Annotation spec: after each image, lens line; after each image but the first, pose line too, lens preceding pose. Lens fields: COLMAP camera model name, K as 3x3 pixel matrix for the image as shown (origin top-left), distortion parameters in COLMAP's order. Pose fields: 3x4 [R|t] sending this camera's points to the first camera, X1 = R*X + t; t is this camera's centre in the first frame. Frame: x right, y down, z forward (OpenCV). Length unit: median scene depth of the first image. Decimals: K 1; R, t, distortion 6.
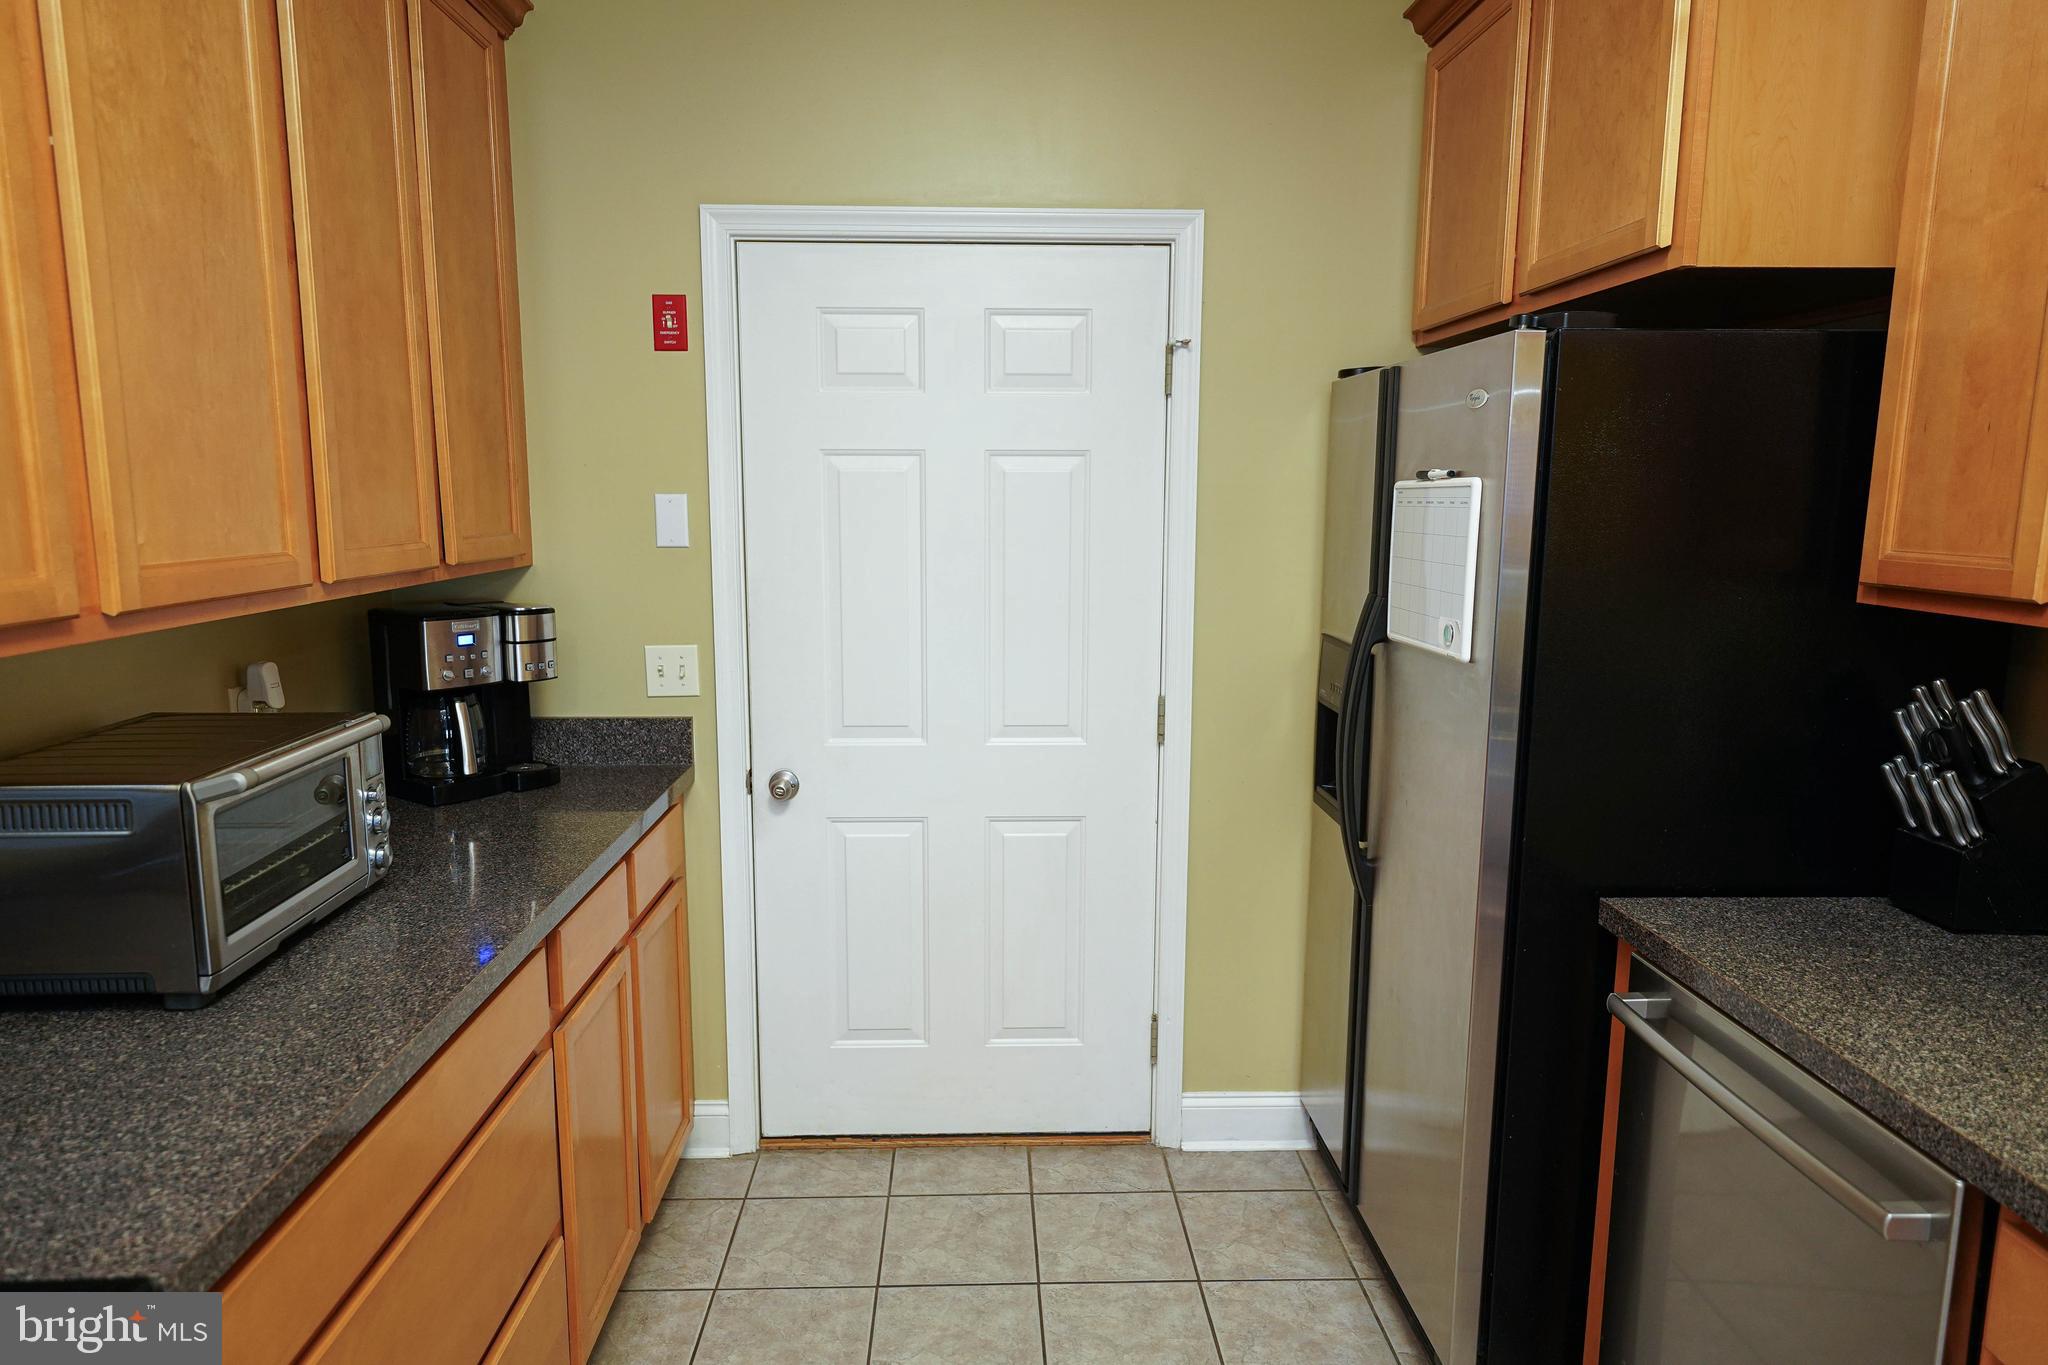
lens RADIAL K [[1251.1, 0, 1006.7], [0, 1251.1, 682.2], [0, 0, 1]] dist [0.005225, 0.001035]
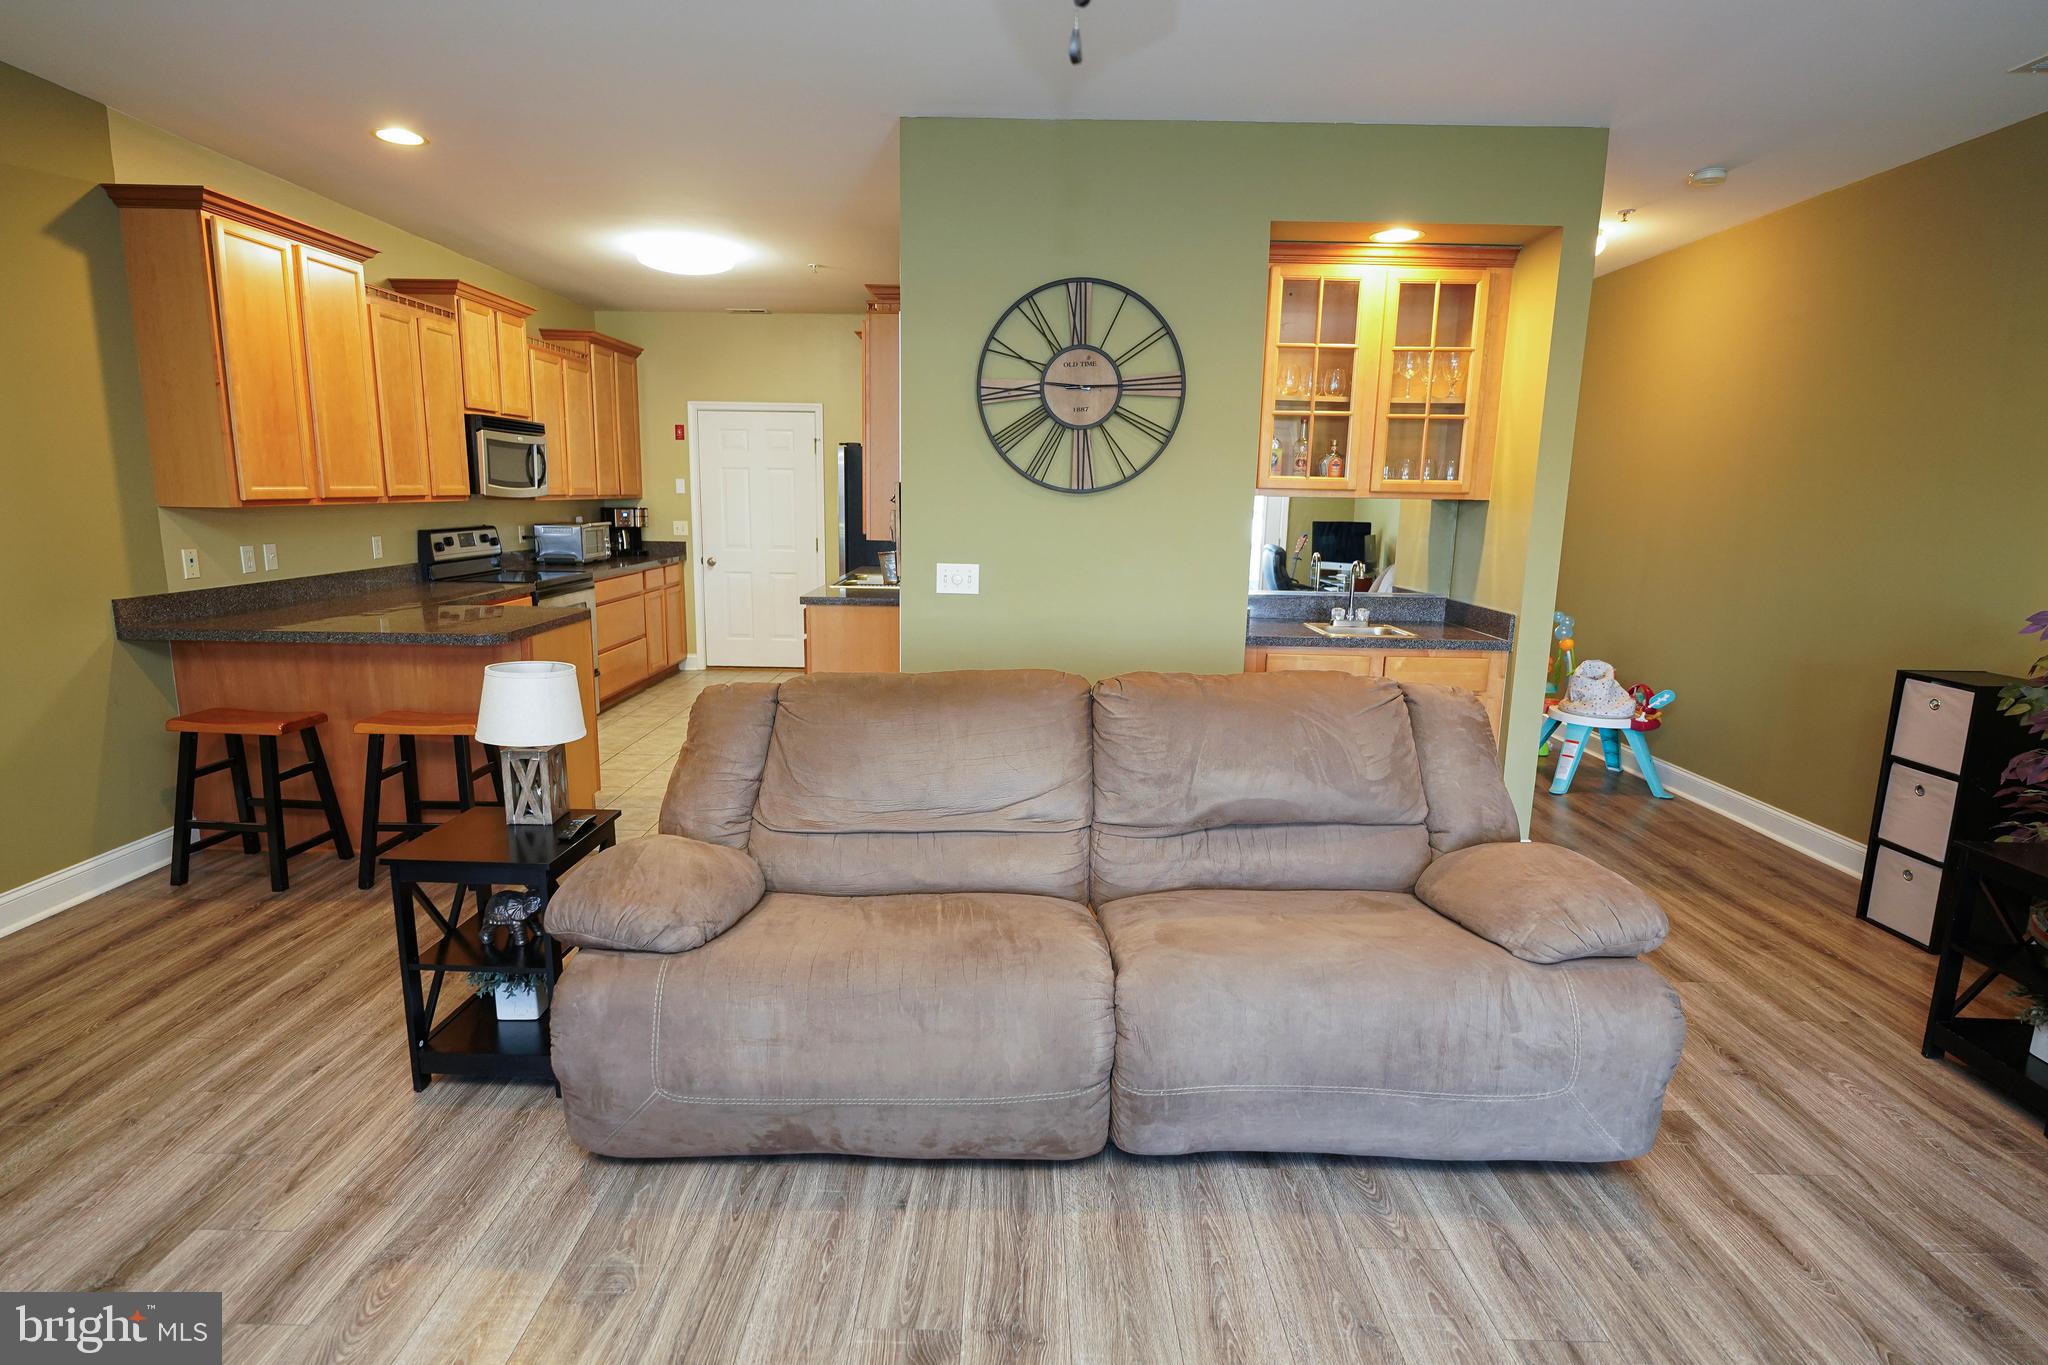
lens RADIAL K [[1027.8, 0, 1007.8], [0, 1027.8, 680.3], [0, 0, 1]] dist [-0.006138, -0.000587]
pose [[0.999215, 0.021091, -0.033521, 0.817187], [-0.020076, 0.999338, 0.030336, 0.334019], [0.034138, -0.029639, 0.998978, -2.019431]]
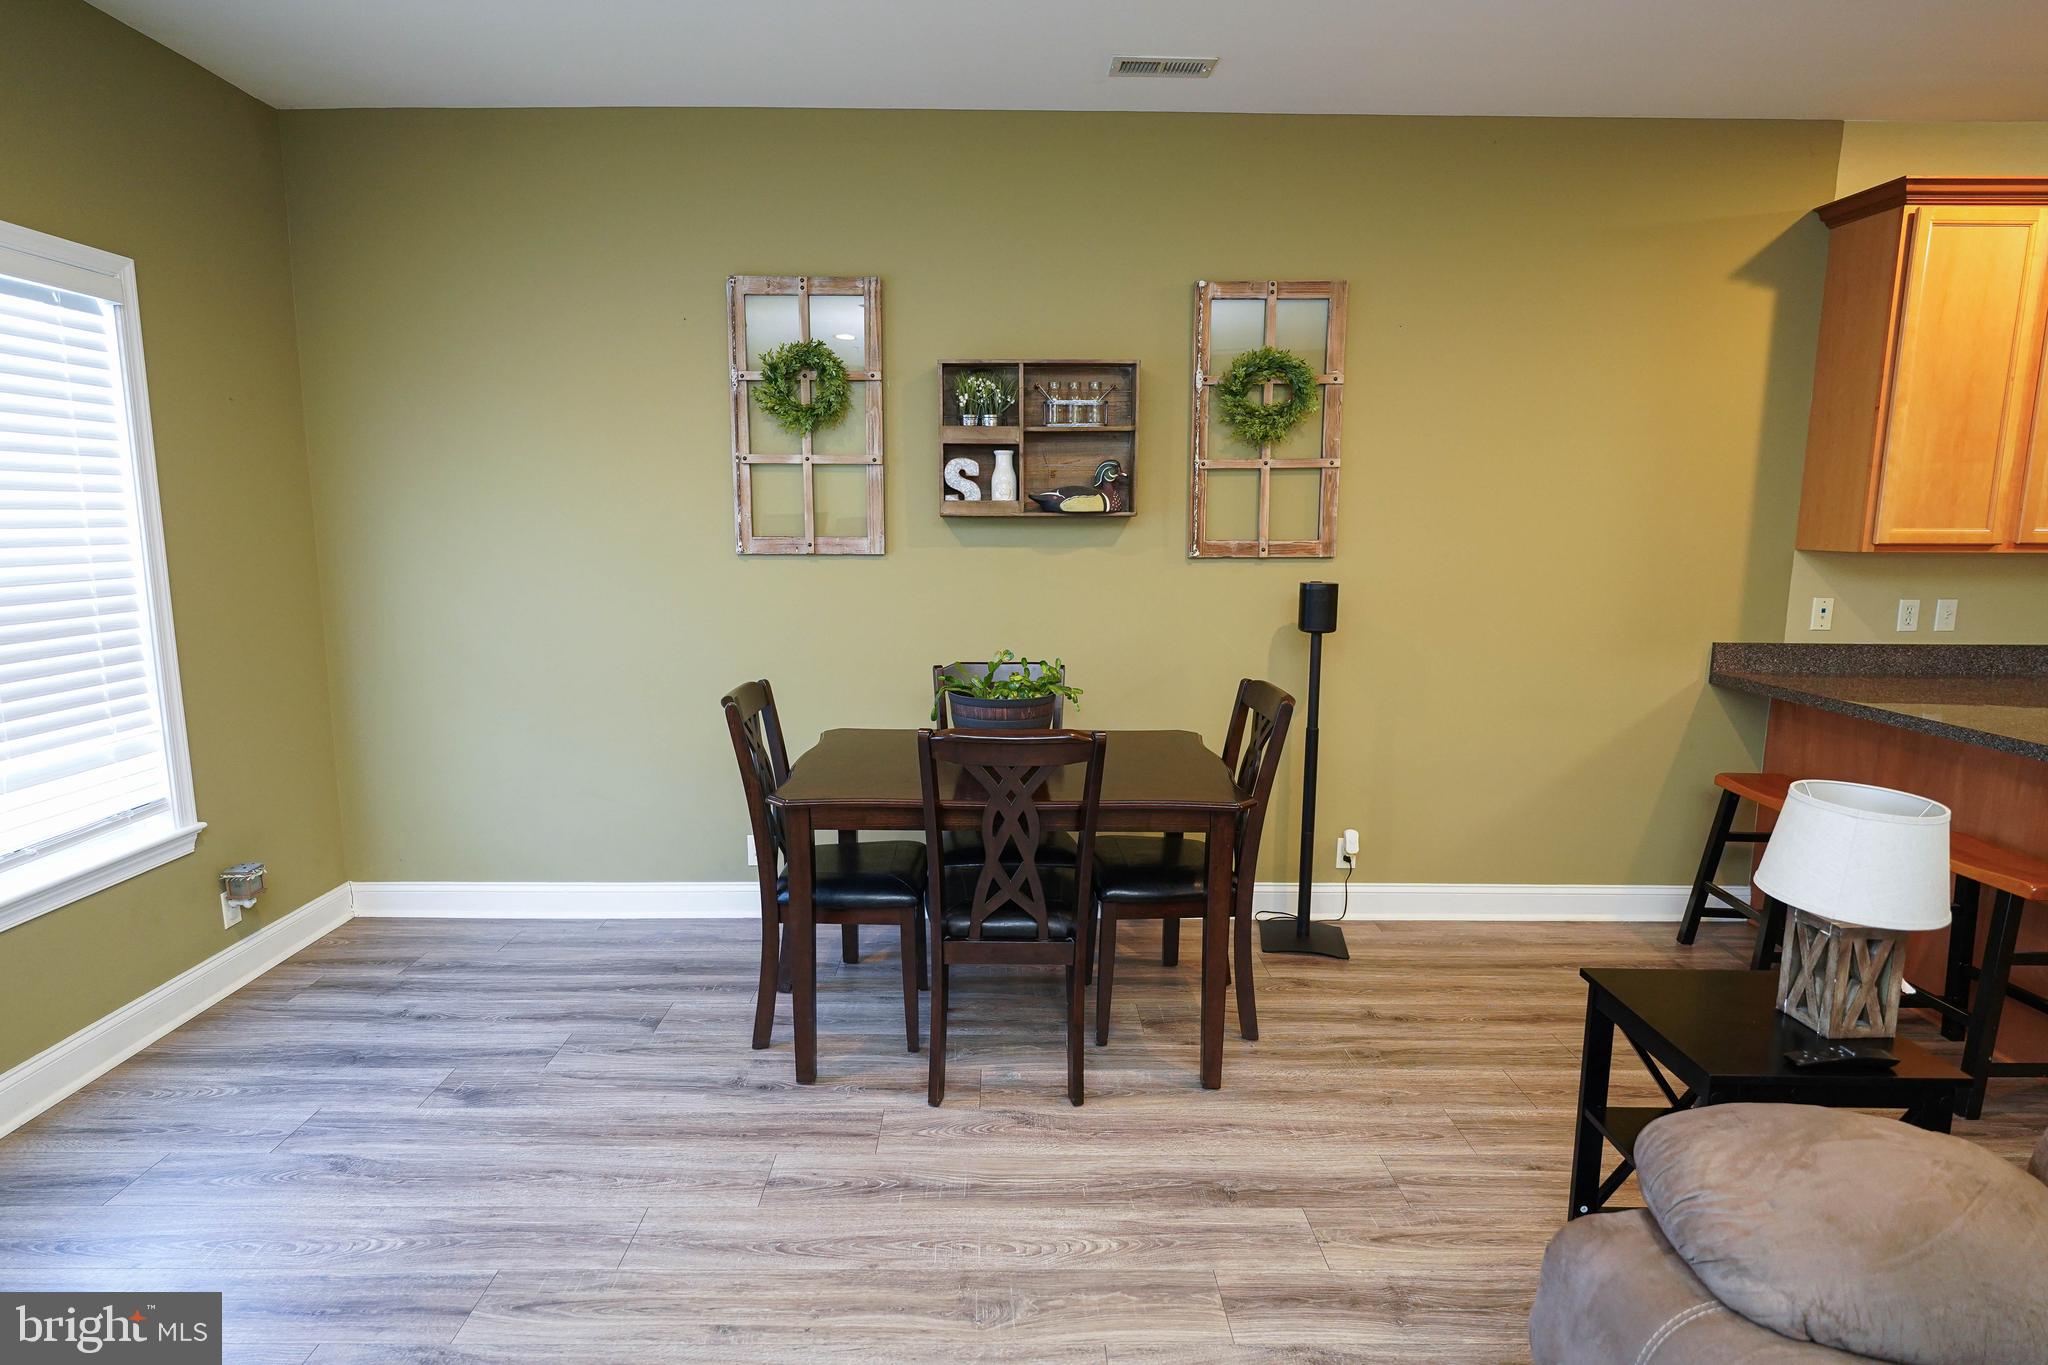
lens RADIAL K [[1071.8, 0, 1004.7], [0, 1071.8, 679.2], [0, 0, 1]] dist [-0.003456, -0.000681]
pose [[-0.019046, 0.149586, -0.988565, 0.985249], [-0.158413, 0.975804, 0.150707, 0.273145], [0.987189, 0.159472, 0.005111, -1.596366]]
